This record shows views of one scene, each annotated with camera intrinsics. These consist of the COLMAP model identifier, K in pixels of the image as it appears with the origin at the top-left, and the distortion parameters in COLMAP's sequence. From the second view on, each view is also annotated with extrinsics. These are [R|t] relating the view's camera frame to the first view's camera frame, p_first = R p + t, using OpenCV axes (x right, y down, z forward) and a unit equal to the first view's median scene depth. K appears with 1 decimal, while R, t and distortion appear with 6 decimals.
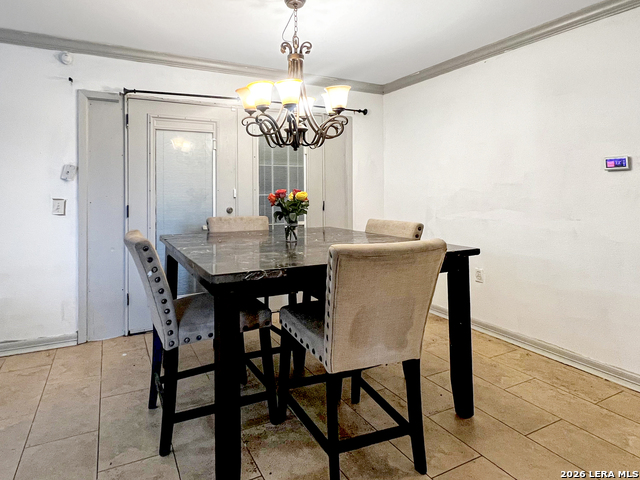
lens RADIAL K [[354.1, 0, 283.8], [0, 354.1, 187.0], [0, 0, 1]] dist [-0.010978, -0.000610]
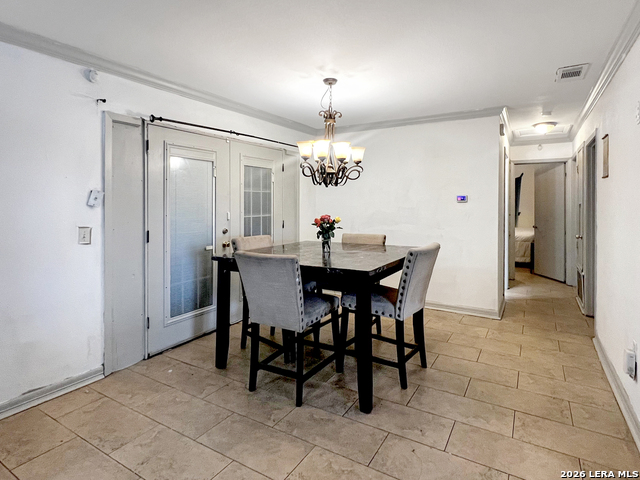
lens RADIAL K [[354.1, 0, 333.9], [0, 354.1, 209.0], [0, 0, 1]] dist [-0.010978, -0.000610]
pose [[0.812260, -0.005548, 0.583269, -0.634726], [-0.012332, 0.999568, 0.026682, -0.045971], [-0.583165, -0.028866, 0.811840, -0.133867]]
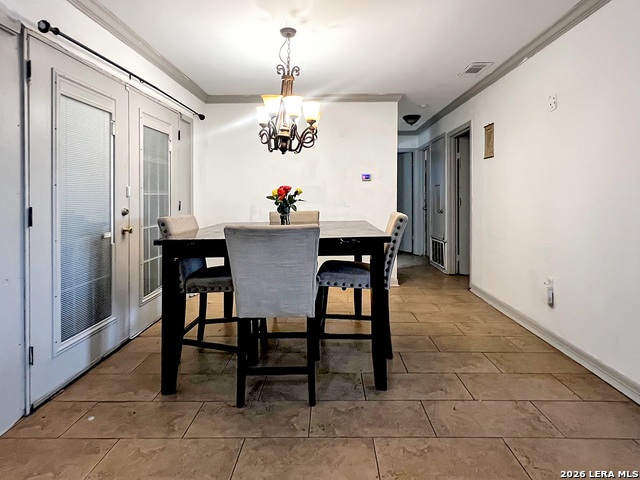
lens RADIAL K [[354.1, 0, 336.2], [0, 354.1, 202.9], [0, 0, 1]] dist [-0.010978, -0.000610]
pose [[0.414046, -0.018918, 0.910059, -0.831873], [-0.007257, 0.999684, 0.024083, 0.026602], [-0.910227, -0.016576, 0.413777, 0.262957]]
